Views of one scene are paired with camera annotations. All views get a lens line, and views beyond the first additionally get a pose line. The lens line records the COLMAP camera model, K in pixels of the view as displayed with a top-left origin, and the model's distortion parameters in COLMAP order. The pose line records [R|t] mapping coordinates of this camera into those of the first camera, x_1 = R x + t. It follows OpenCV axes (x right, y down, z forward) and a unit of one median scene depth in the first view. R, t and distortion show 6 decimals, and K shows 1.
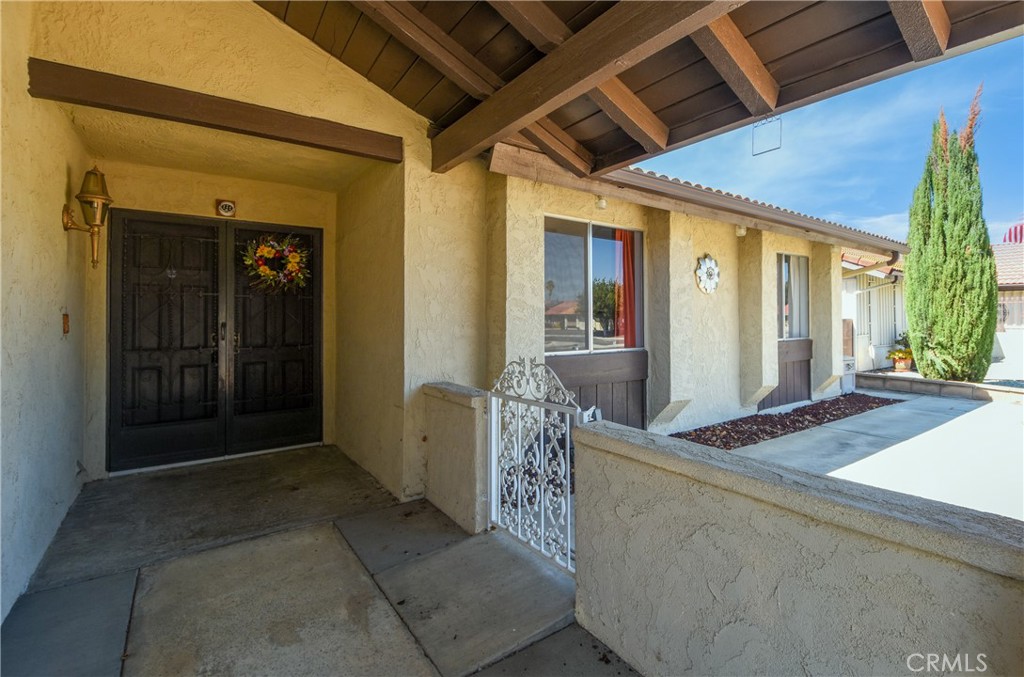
lens RADIAL K [[476.8, 0, 563.5], [0, 476.8, 314.5], [0, 0, 1]] dist [0.020379, -0.019729]
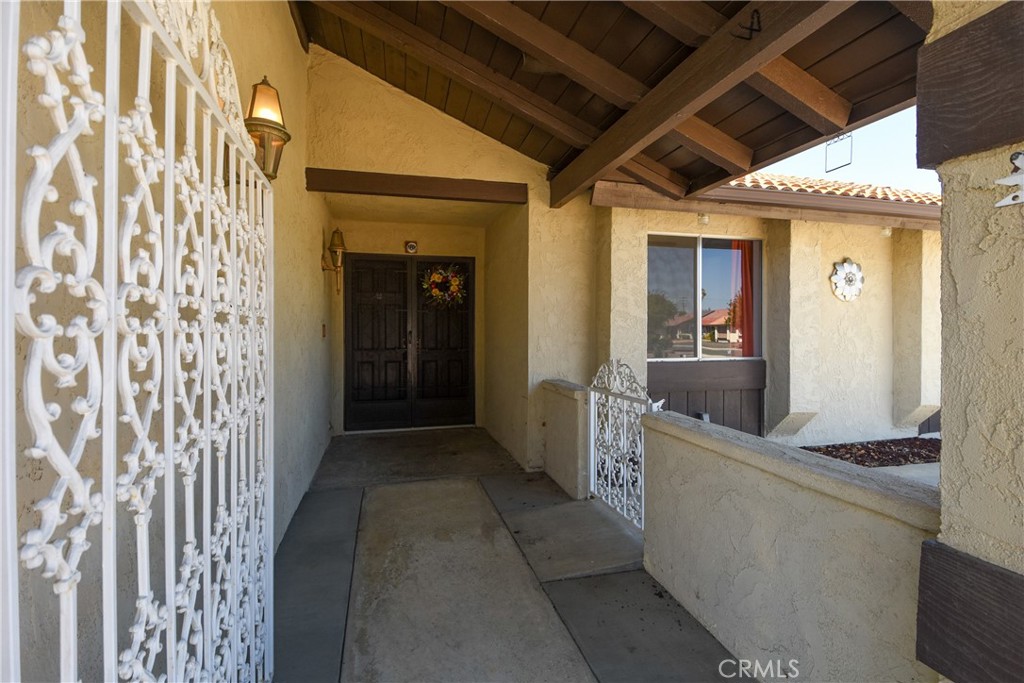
lens RADIAL K [[465.3, 0, 512.0], [0, 465.3, 329.4], [0, 0, 1]] dist [0.000292, -0.000121]
pose [[0.919303, 0.000499, -0.393551, 0.112696], [0.003139, 0.999958, 0.008601, 0.002361], [0.393538, -0.009143, 0.919263, -0.149570]]
